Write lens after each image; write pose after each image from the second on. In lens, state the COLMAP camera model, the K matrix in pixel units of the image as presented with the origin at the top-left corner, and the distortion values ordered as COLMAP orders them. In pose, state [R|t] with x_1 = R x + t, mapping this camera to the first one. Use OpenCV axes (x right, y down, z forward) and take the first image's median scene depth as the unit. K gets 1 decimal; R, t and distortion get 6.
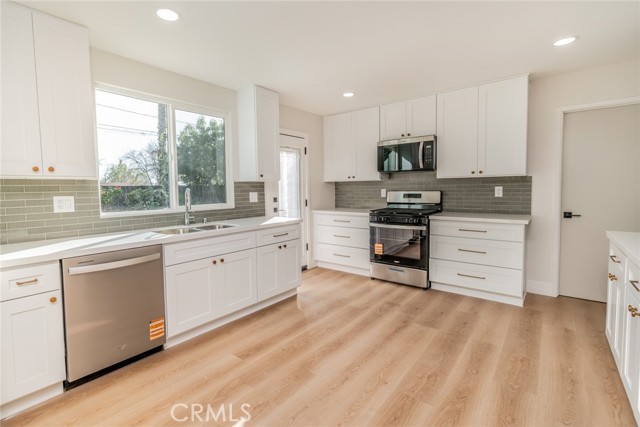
lens RADIAL K [[296.4, 0, 300.5], [0, 296.4, 204.3], [0, 0, 1]] dist [0.000612, 0.000276]
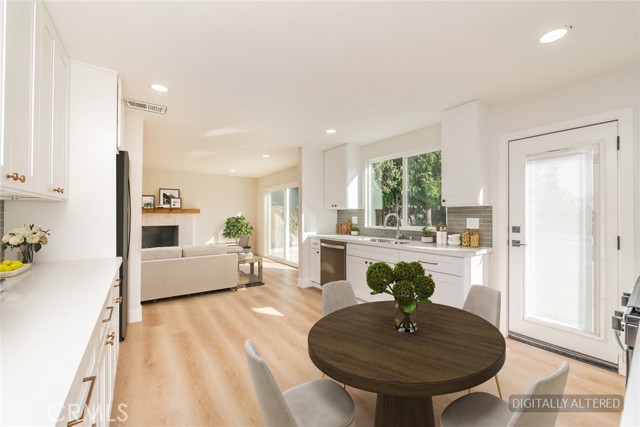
lens RADIAL K [[249.3, 0, 320.0], [0, 249.3, 213.5], [0, 0, 1]] dist [-0.001009, 0.000009]
pose [[-0.233072, 0.008953, -0.972418, 0.692228], [-0.051412, 0.998446, 0.021515, -0.047220], [0.971099, 0.055008, -0.232250, 0.726844]]
